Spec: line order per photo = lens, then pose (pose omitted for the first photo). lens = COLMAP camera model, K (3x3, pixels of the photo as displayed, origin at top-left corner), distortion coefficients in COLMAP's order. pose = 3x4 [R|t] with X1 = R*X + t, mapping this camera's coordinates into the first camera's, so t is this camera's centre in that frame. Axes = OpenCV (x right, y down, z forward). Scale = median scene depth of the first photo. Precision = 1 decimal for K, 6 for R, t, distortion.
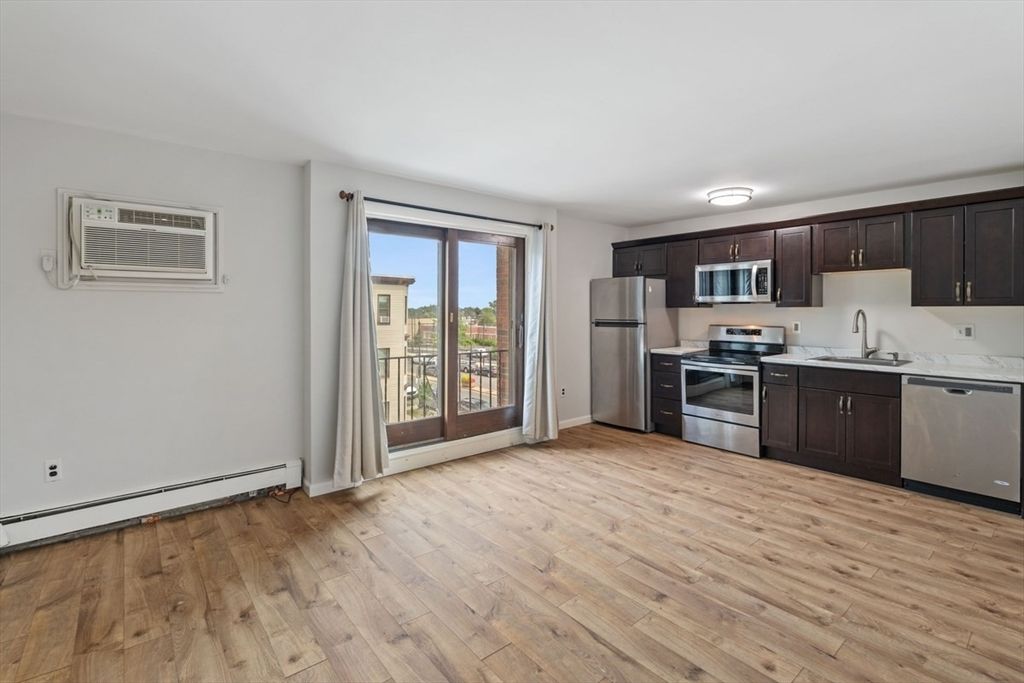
lens RADIAL K [[468.2, 0, 487.6], [0, 468.2, 306.4], [0, 0, 1]] dist [-0.003155, 0.000495]
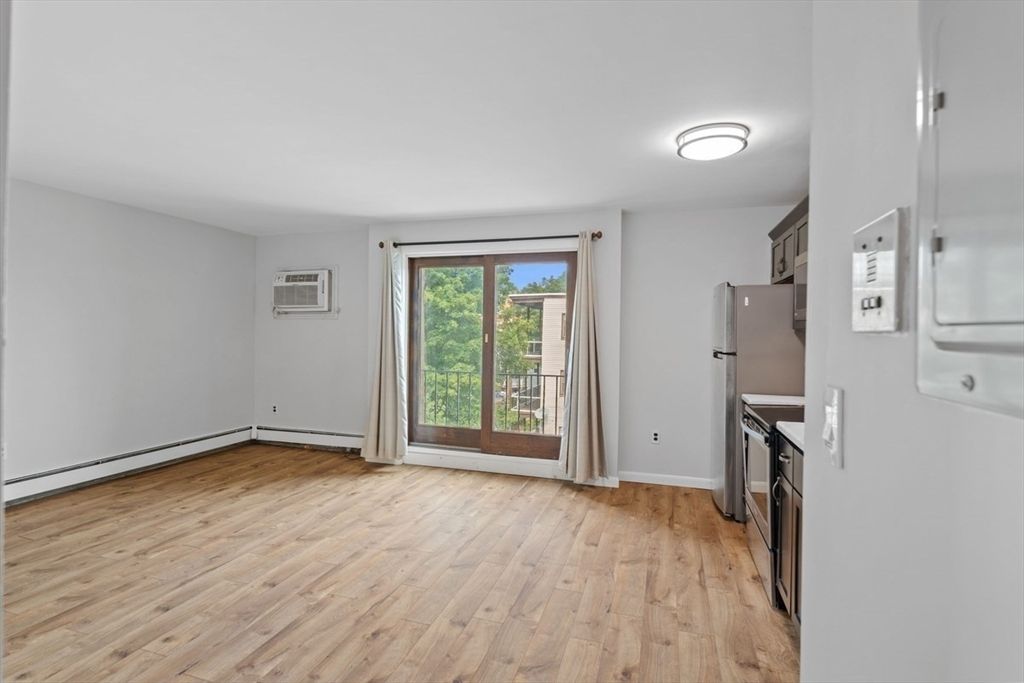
lens RADIAL K [[468.2, 0, 494.6], [0, 468.2, 336.0], [0, 0, 1]] dist [-0.003155, 0.000495]
pose [[0.564691, 0.013122, -0.825198, 1.034825], [-0.004471, 0.999908, 0.012841, 0.005762], [0.825290, -0.003562, 0.564697, 0.528800]]
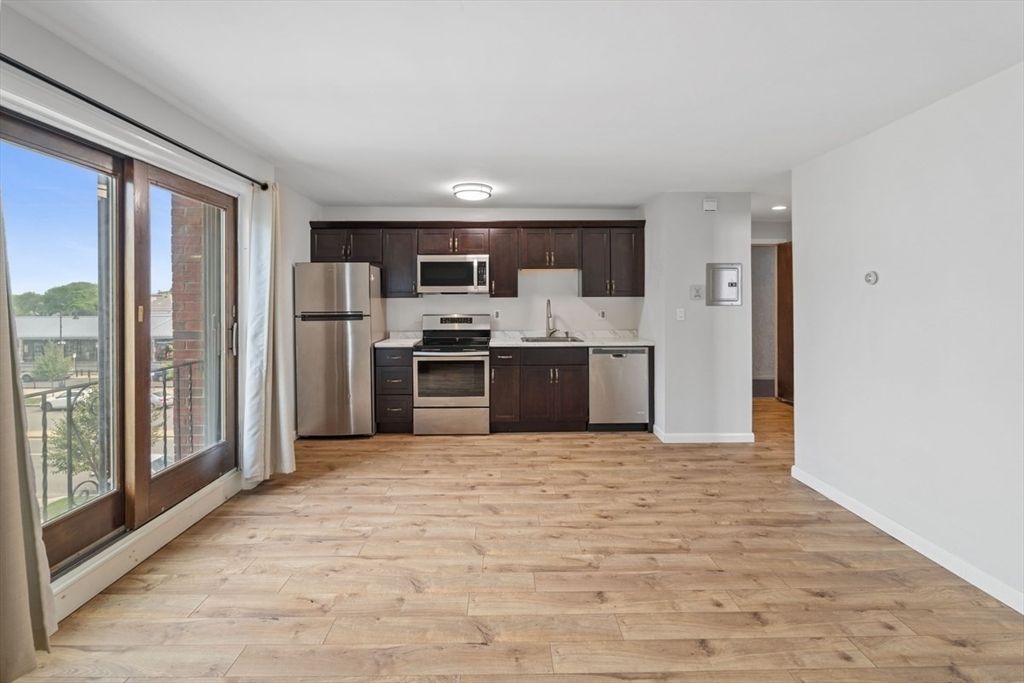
lens RADIAL K [[468.2, 0, 504.8], [0, 468.2, 298.0], [0, 0, 1]] dist [-0.003155, 0.000495]
pose [[0.605091, 0.001712, 0.796154, -0.339378], [-0.002648, 0.999996, -0.000138, 0.003766], [-0.796152, -0.002025, 0.605094, 0.373438]]
